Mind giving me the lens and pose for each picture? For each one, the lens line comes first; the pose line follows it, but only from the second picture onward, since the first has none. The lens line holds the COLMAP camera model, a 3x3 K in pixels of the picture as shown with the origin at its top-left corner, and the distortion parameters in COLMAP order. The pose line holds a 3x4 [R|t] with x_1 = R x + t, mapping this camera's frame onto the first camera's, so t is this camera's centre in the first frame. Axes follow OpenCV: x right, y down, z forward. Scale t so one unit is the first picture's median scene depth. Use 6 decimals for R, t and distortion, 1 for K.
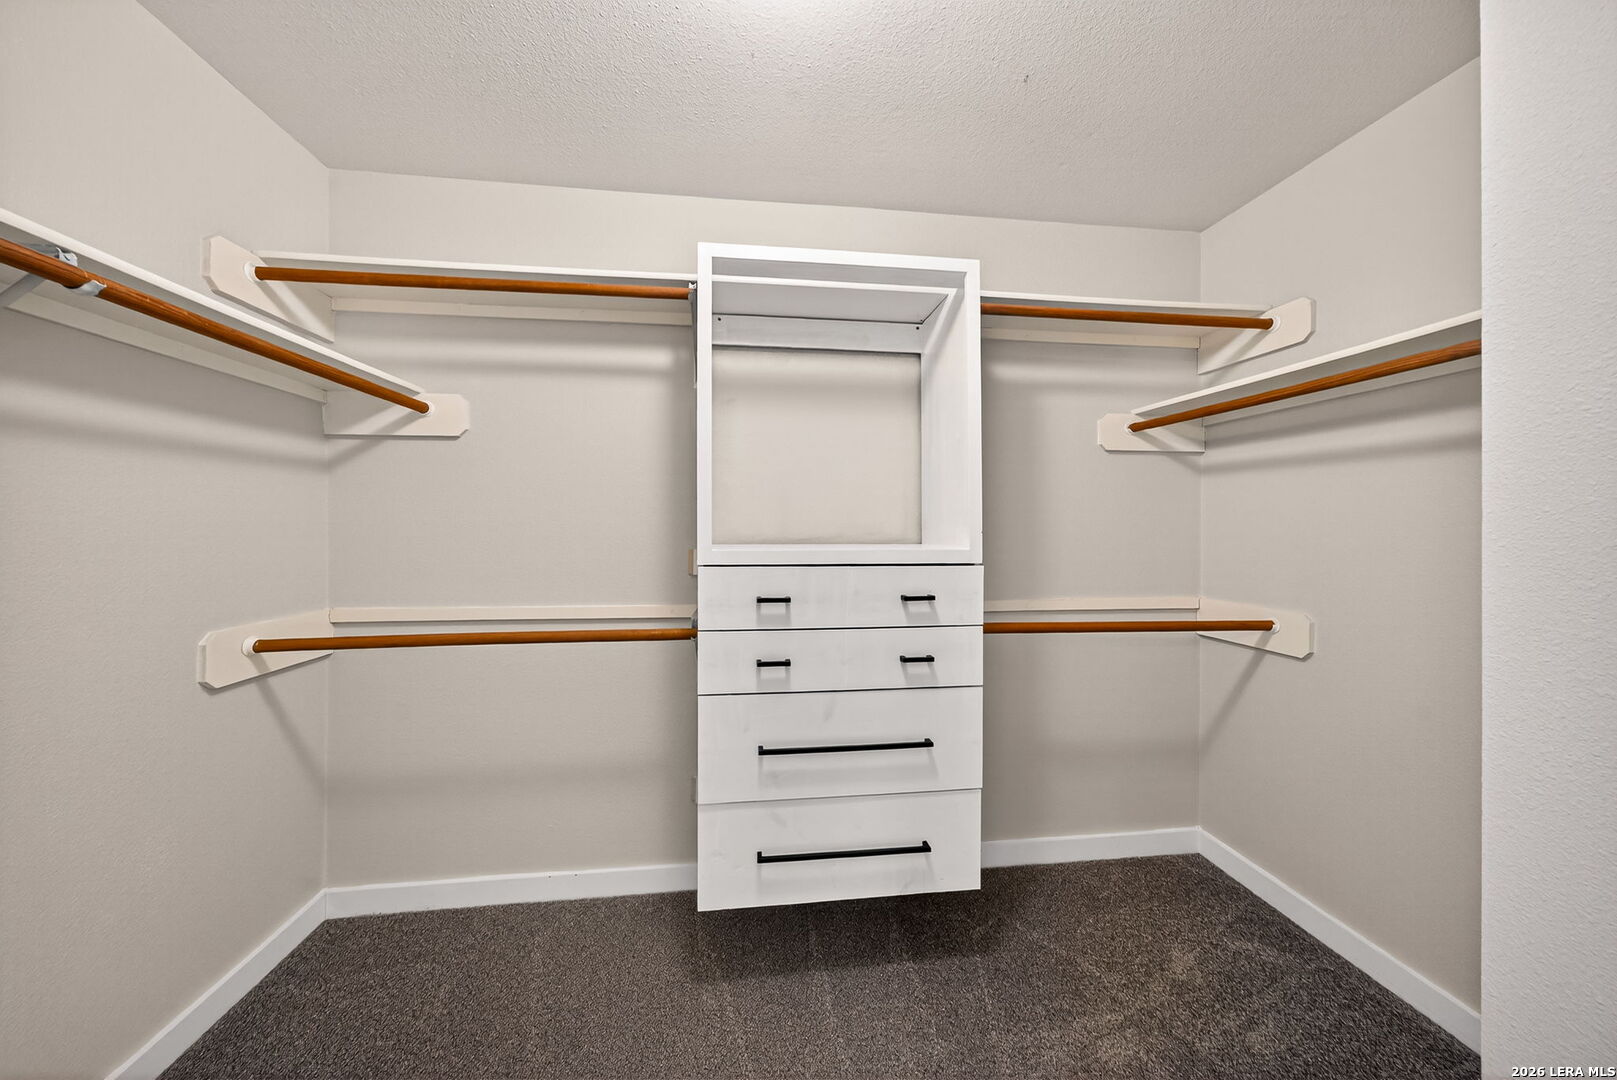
lens RADIAL K [[588.6, 0, 804.4], [0, 588.6, 533.1], [0, 0, 1]] dist [0.000859, 0.000178]
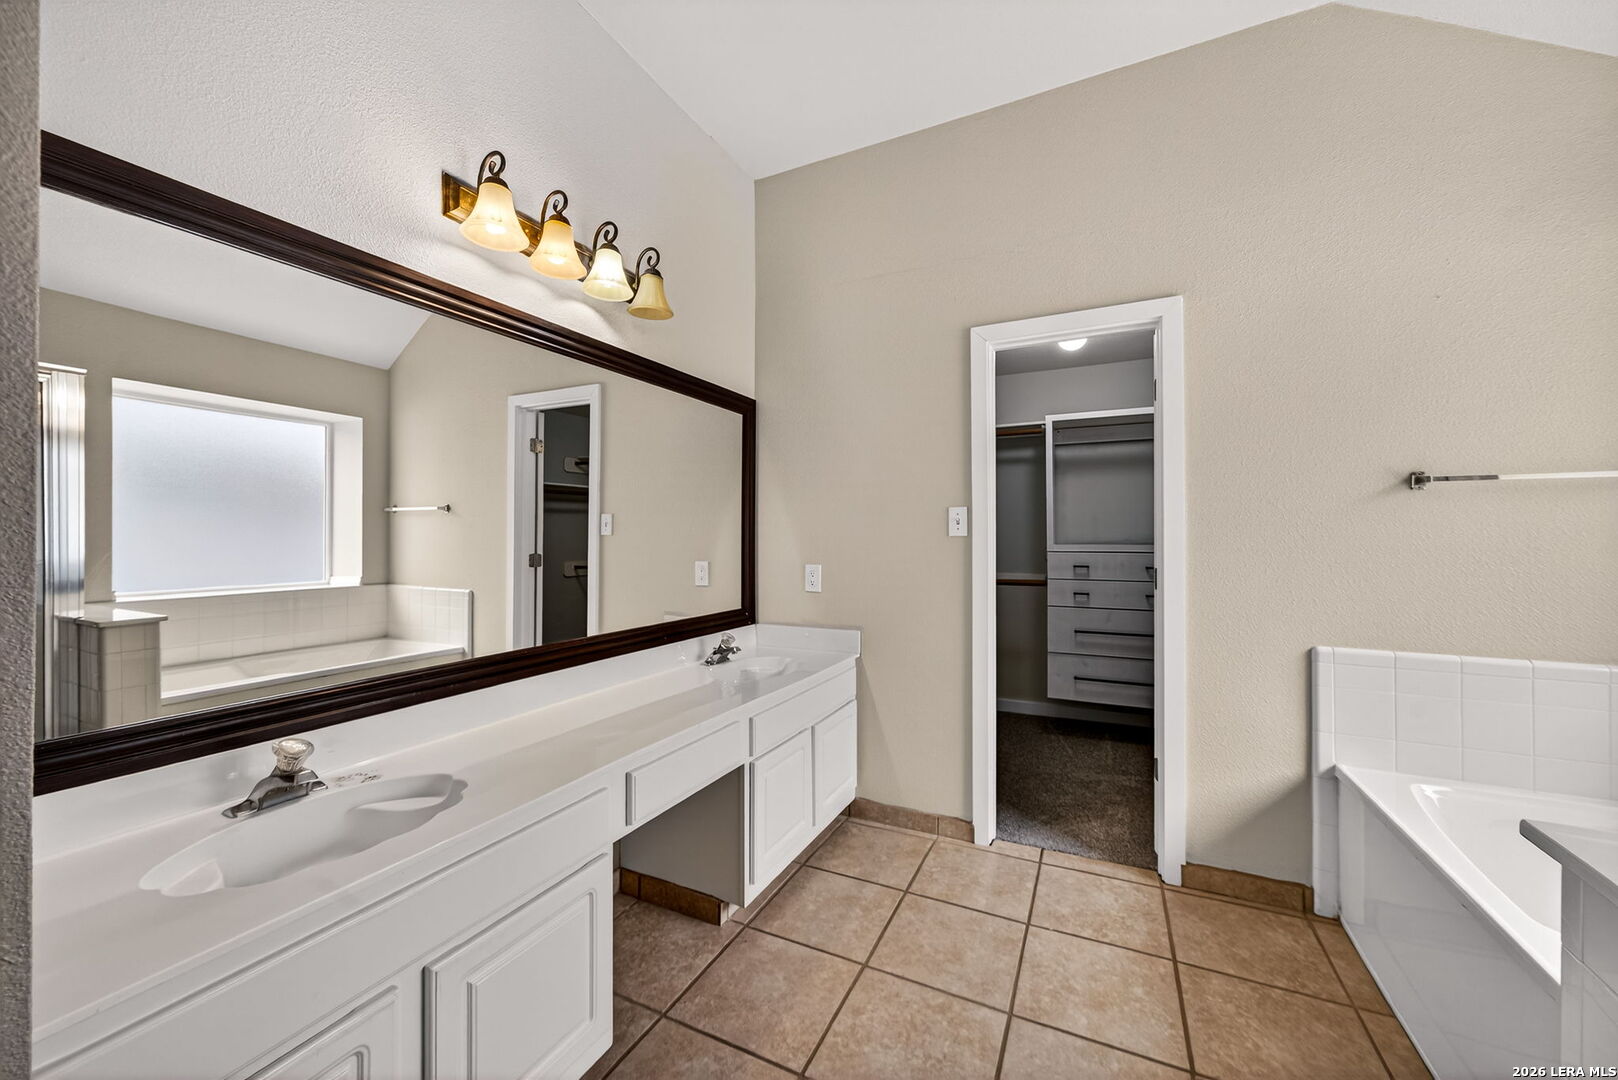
lens RADIAL K [[588.9, 0, 804.9], [0, 588.9, 533.1], [0, 0, 1]] dist [0.000859, 0.000178]
pose [[0.843378, -0.006292, -0.537284, 0.258450], [-0.000487, 0.999922, -0.012473, 0.008529], [0.537320, 0.010781, 0.843309, -1.446405]]
